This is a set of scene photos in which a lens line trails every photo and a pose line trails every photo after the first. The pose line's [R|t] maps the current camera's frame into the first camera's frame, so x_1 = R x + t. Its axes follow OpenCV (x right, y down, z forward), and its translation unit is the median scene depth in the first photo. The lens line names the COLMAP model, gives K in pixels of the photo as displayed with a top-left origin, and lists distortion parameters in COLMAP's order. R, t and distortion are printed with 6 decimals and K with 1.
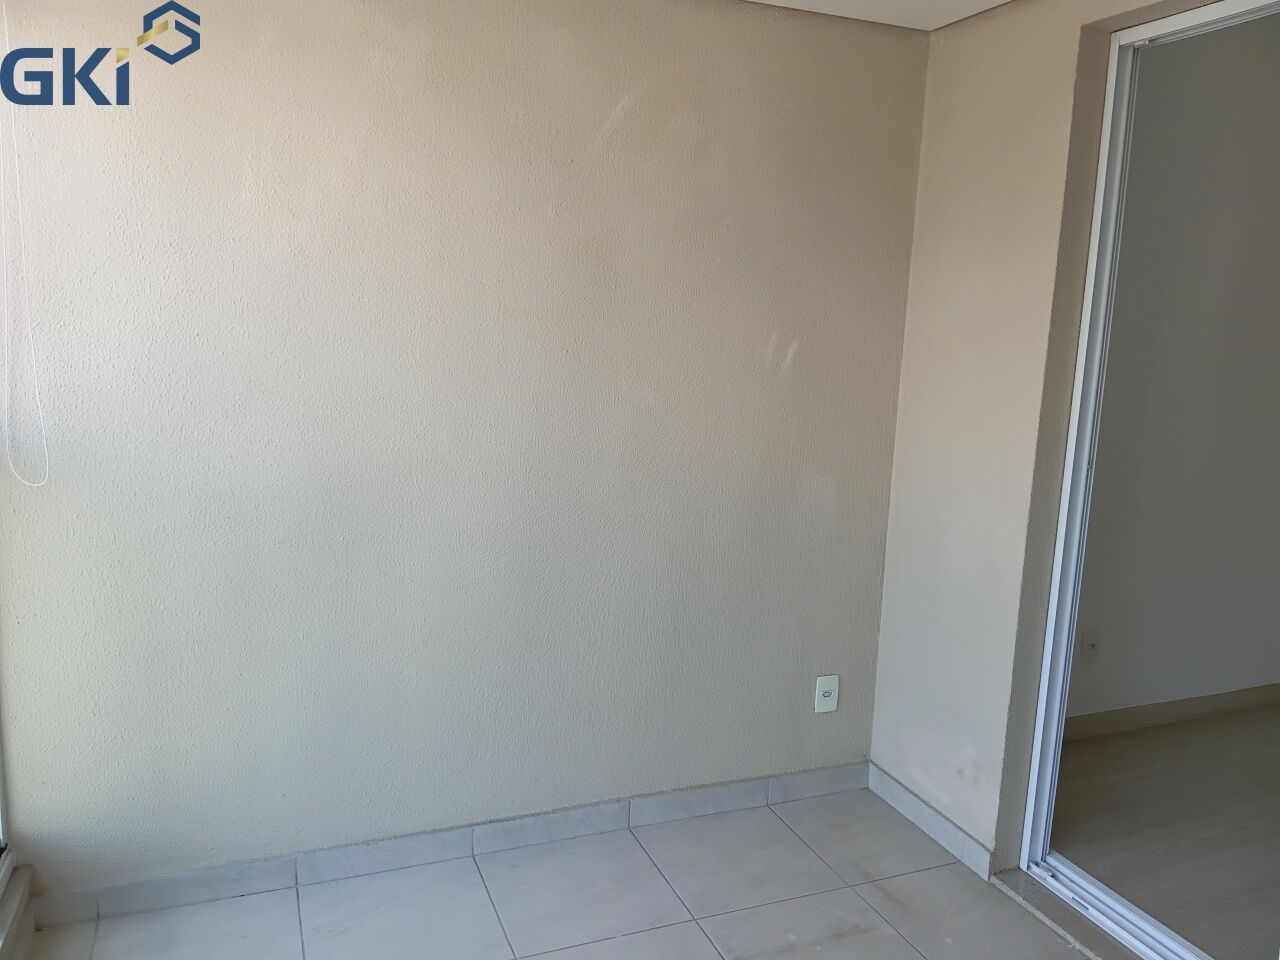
lens RADIAL K [[967.1, 0, 638.6], [0, 967.1, 476.7], [0, 0, 1]] dist [0.058294, -0.115976]
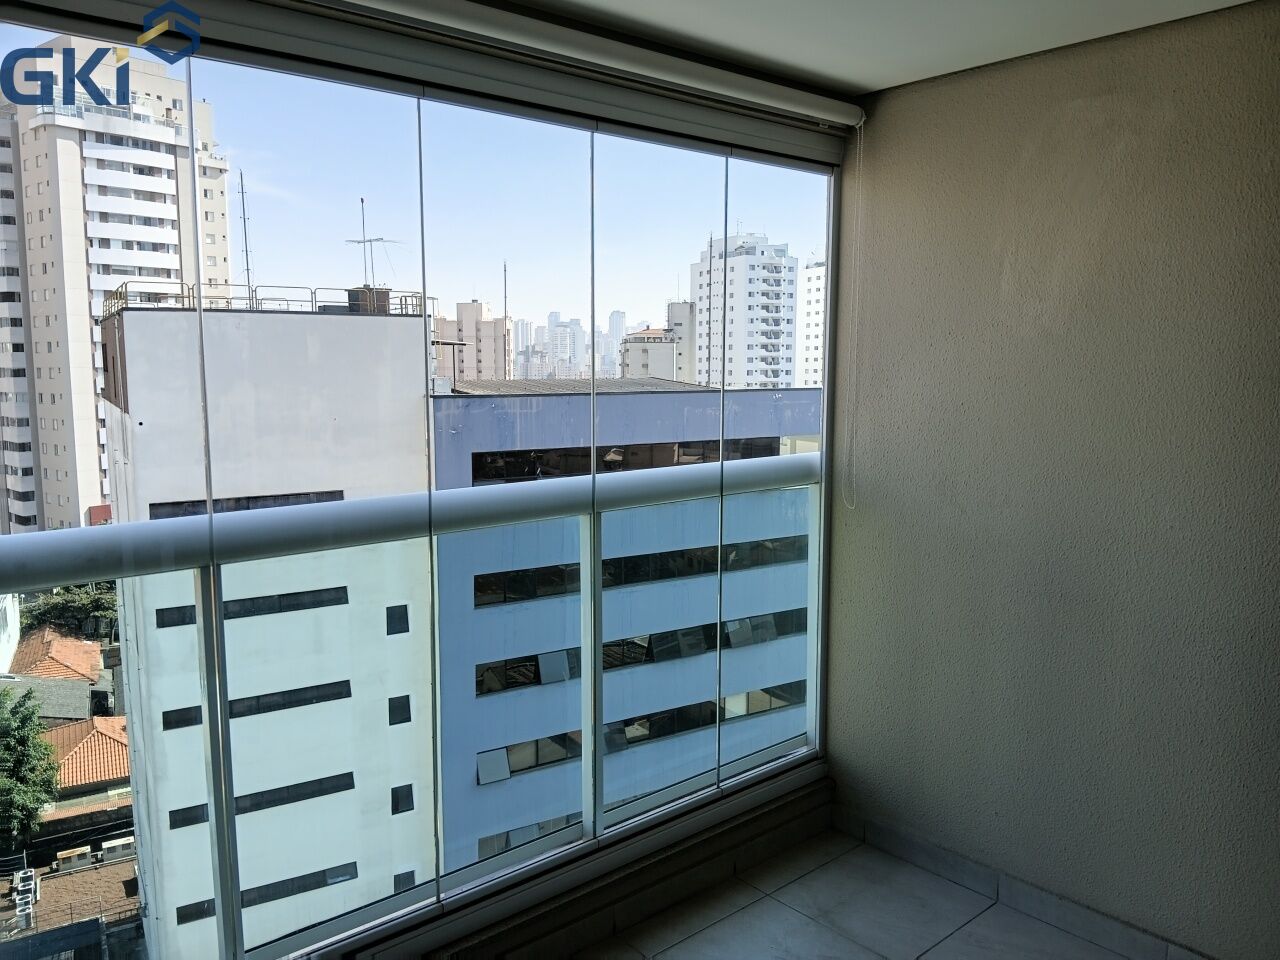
lens RADIAL K [[967.1, 0, 648.9], [0, 967.1, 473.2], [0, 0, 1]] dist [0.058294, -0.115976]
pose [[0.332484, 0.071802, -0.940372, 0.527825], [-0.144008, 0.989270, 0.024620, -0.029038], [0.932050, 0.127235, 0.339256, 0.200413]]
